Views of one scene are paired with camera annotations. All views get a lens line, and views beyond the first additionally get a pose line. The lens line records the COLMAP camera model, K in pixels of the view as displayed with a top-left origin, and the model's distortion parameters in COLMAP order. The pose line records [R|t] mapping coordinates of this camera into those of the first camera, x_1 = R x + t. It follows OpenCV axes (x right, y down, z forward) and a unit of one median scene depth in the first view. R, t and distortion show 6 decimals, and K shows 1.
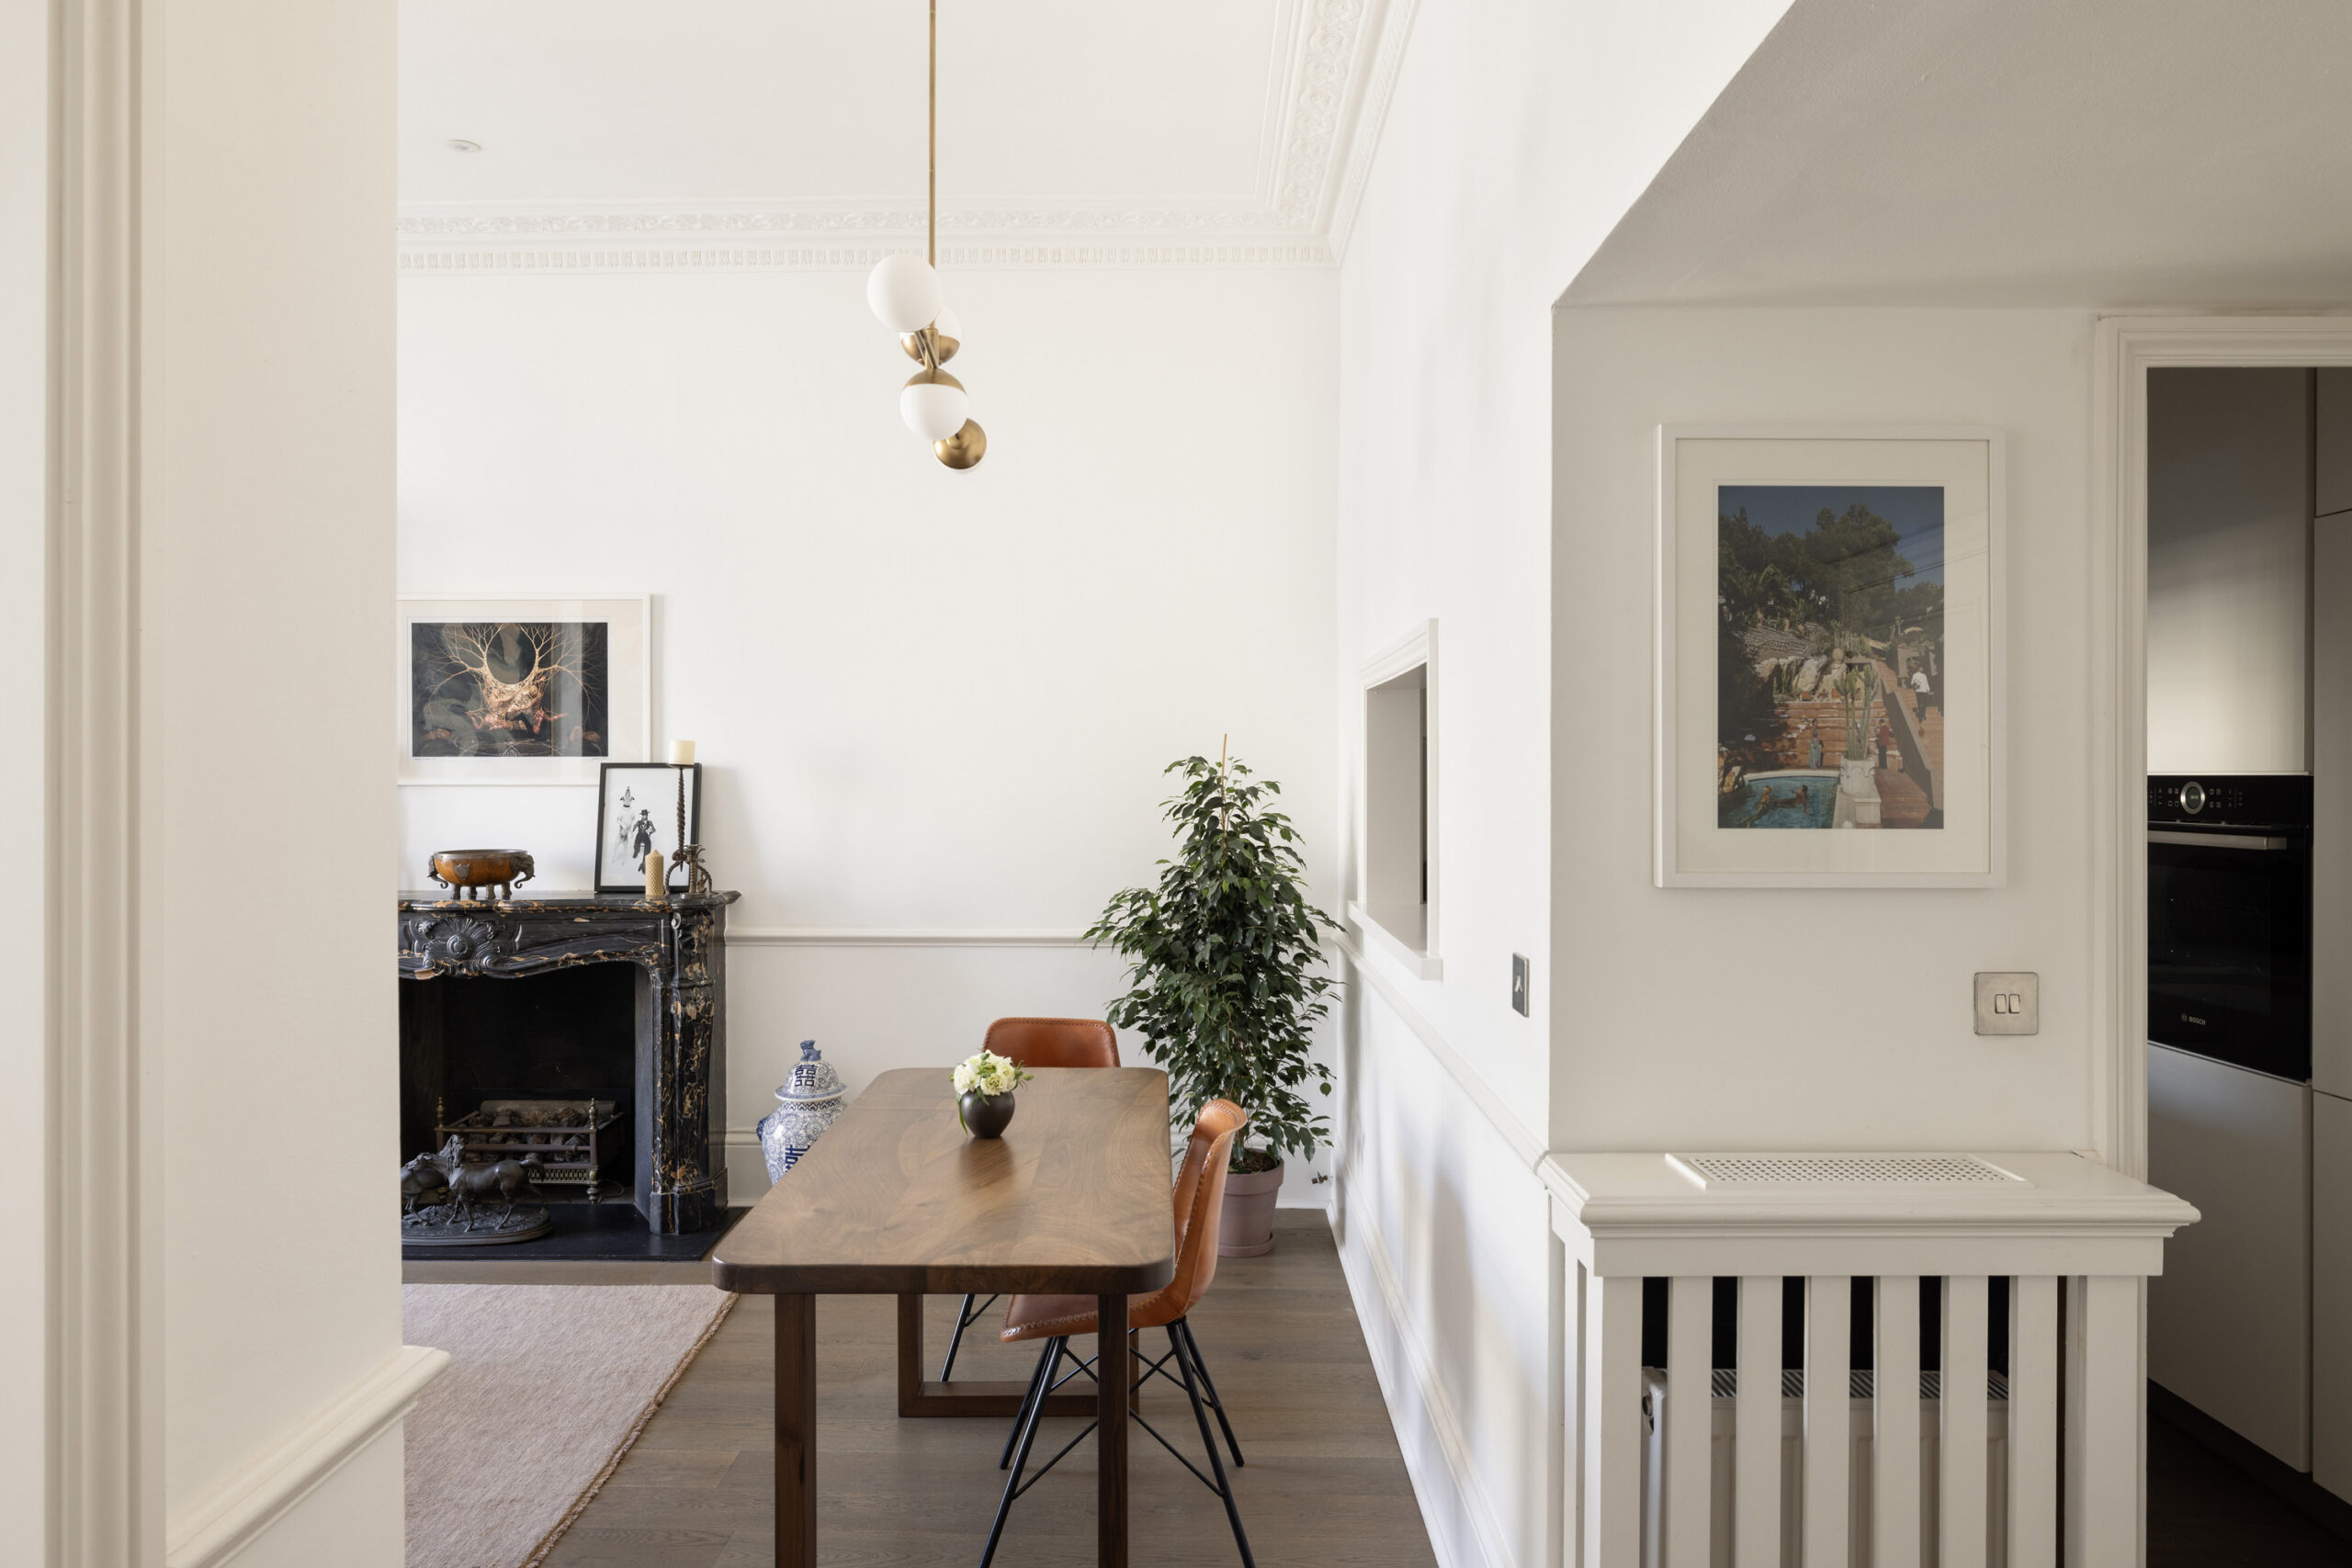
lens RADIAL K [[1395.5, 0, 1171.4], [0, 1395.5, 767.2], [0, 0, 1]] dist [0.008887, 0.000770]
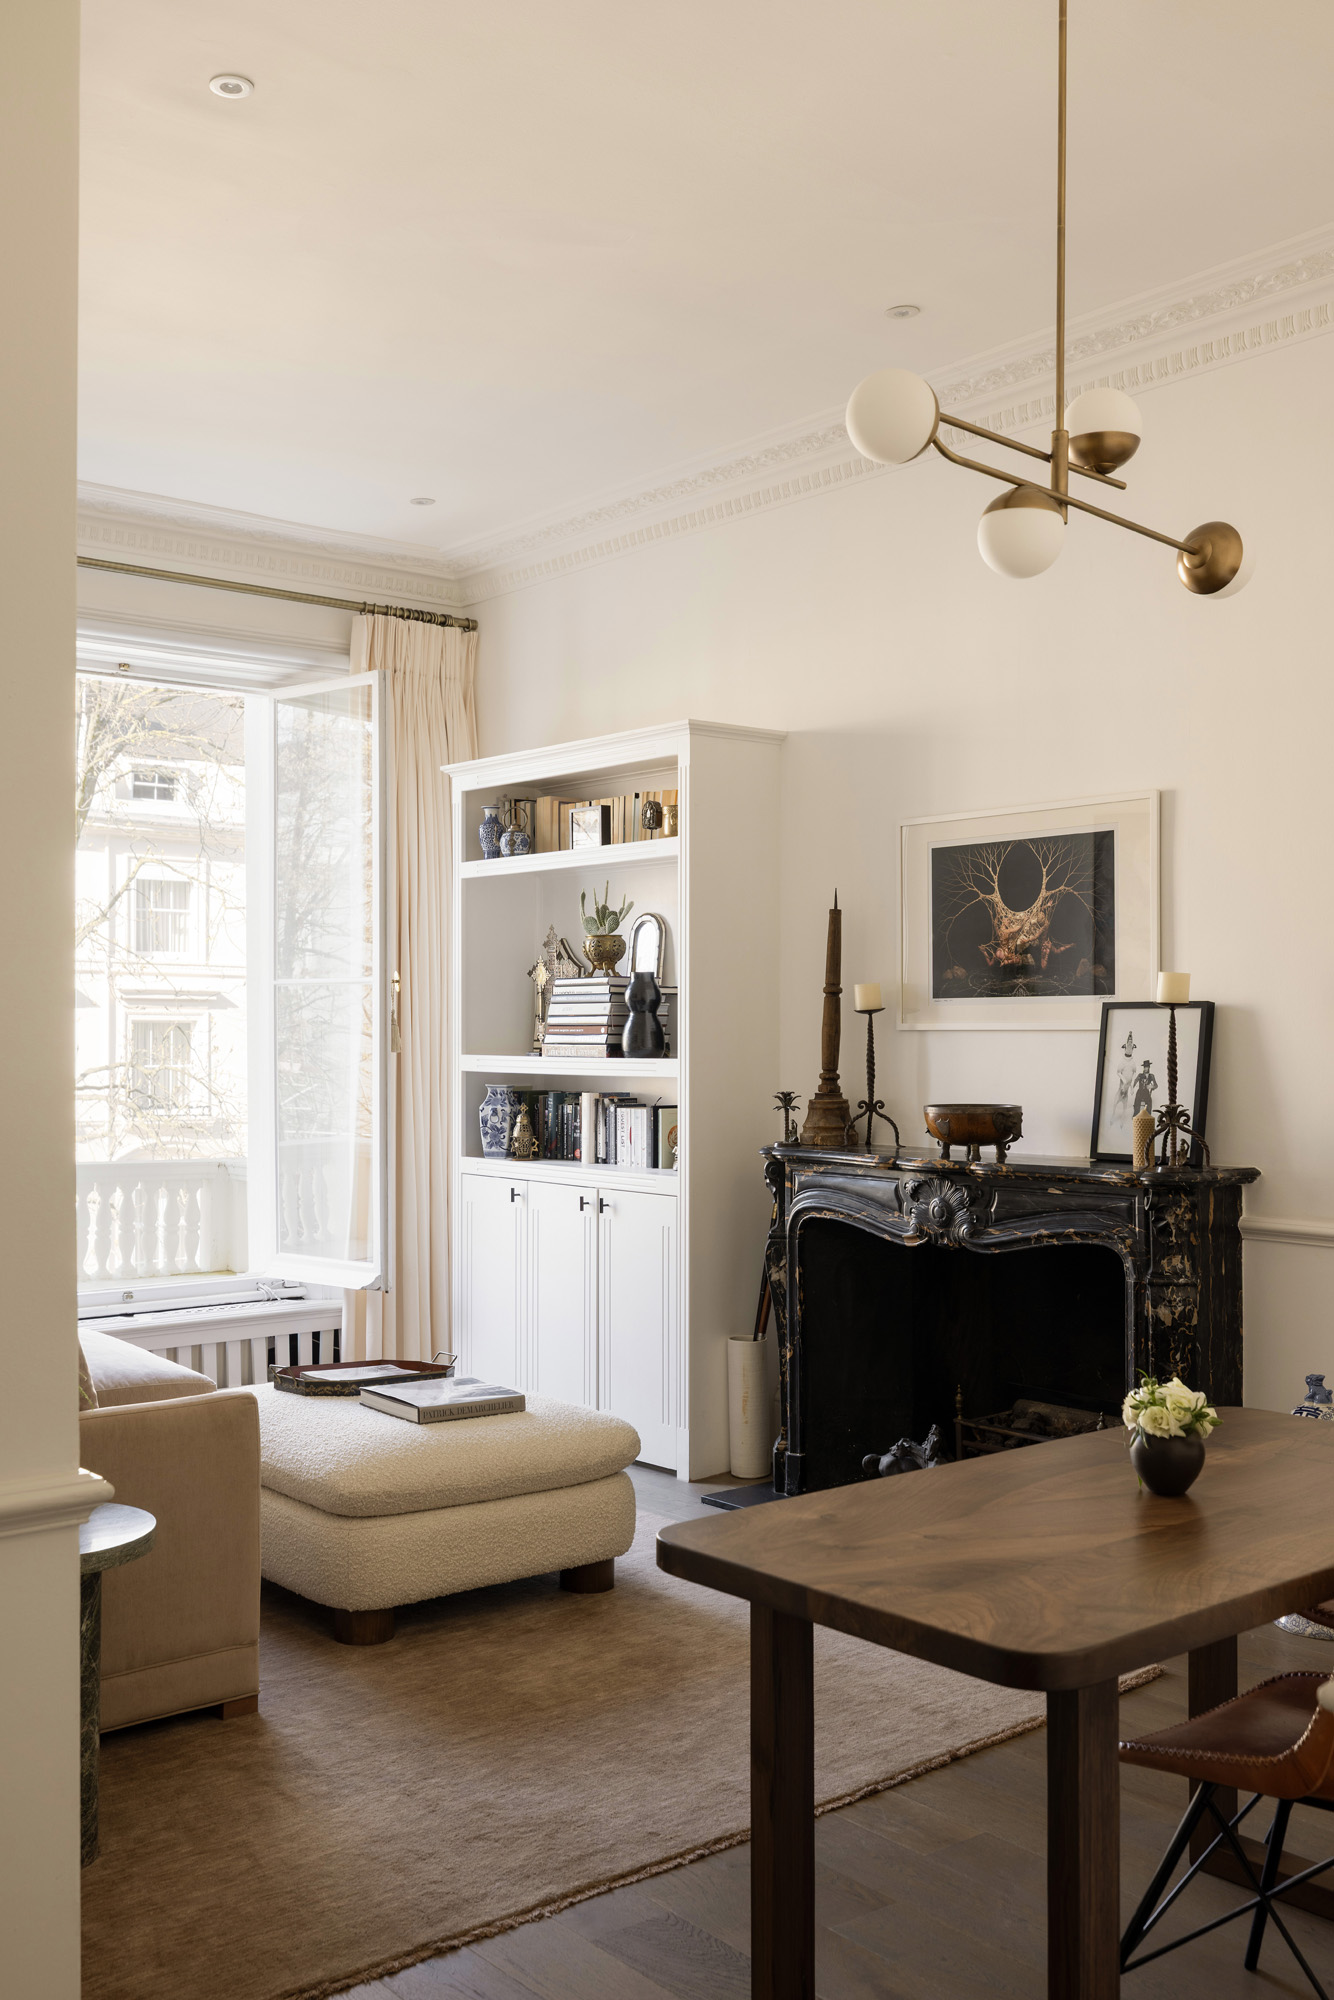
lens RADIAL K [[1885.7, 0, 662.1], [0, 1885.7, 1017.7], [0, 0, 1]] dist [0.014002, 0.000000]
pose [[0.654509, -0.006803, -0.756024, 0.272256], [0.005973, 0.999975, -0.003827, 0.008913], [0.756031, -0.002011, 0.654533, 0.086279]]
